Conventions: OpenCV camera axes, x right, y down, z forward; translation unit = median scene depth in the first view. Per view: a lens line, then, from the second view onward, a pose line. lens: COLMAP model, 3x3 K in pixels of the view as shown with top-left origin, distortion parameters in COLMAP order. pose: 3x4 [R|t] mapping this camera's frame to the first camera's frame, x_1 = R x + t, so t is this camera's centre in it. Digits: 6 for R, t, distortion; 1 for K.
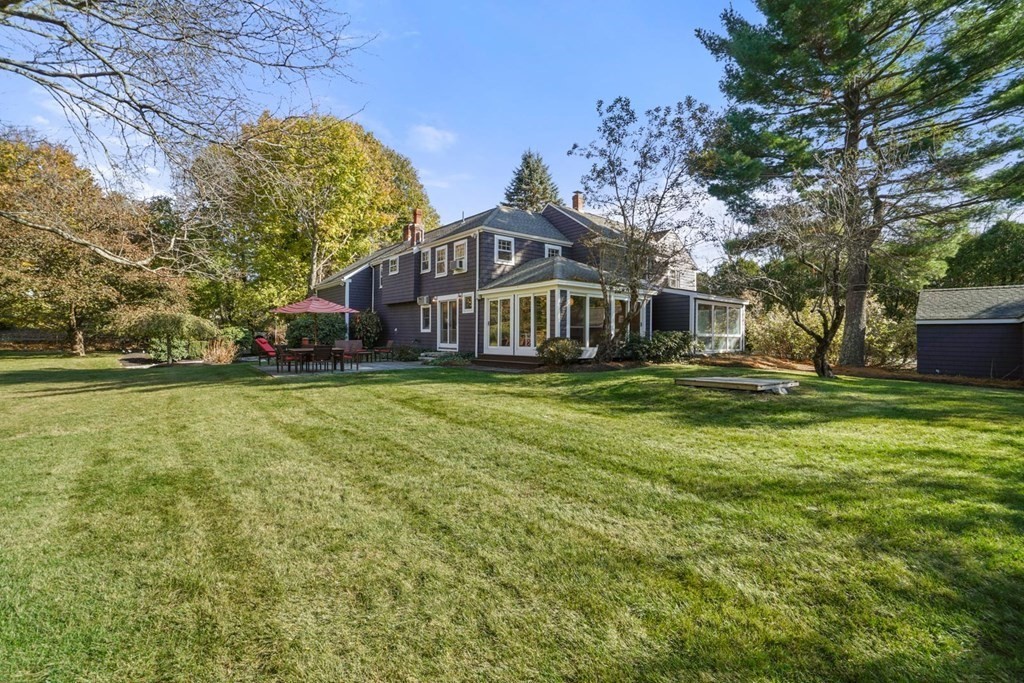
lens RADIAL K [[459.5, 0, 512.0], [0, 459.5, 341.5], [0, 0, 1]] dist [-0.035470, 0.000334]
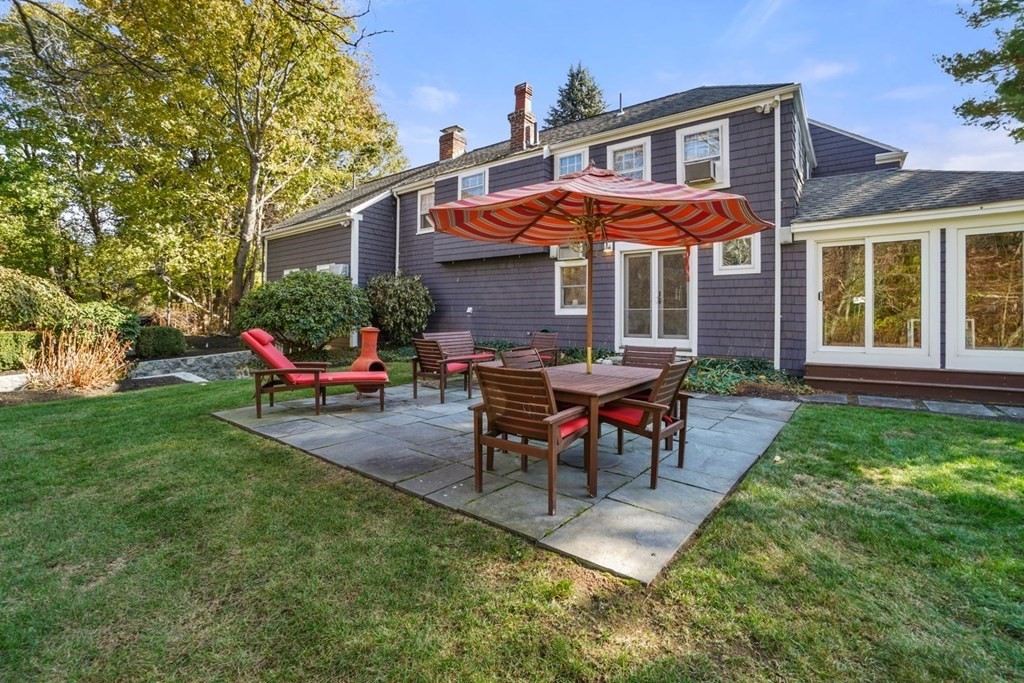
lens RADIAL K [[452.7, 0, 514.5], [0, 452.7, 330.6], [0, 0, 1]] dist [-0.017970, 0.000295]
pose [[0.967055, -0.001046, 0.254564, -0.375780], [-0.000892, 0.999972, 0.007496, -0.006400], [-0.254565, -0.007476, 0.967027, 0.530863]]
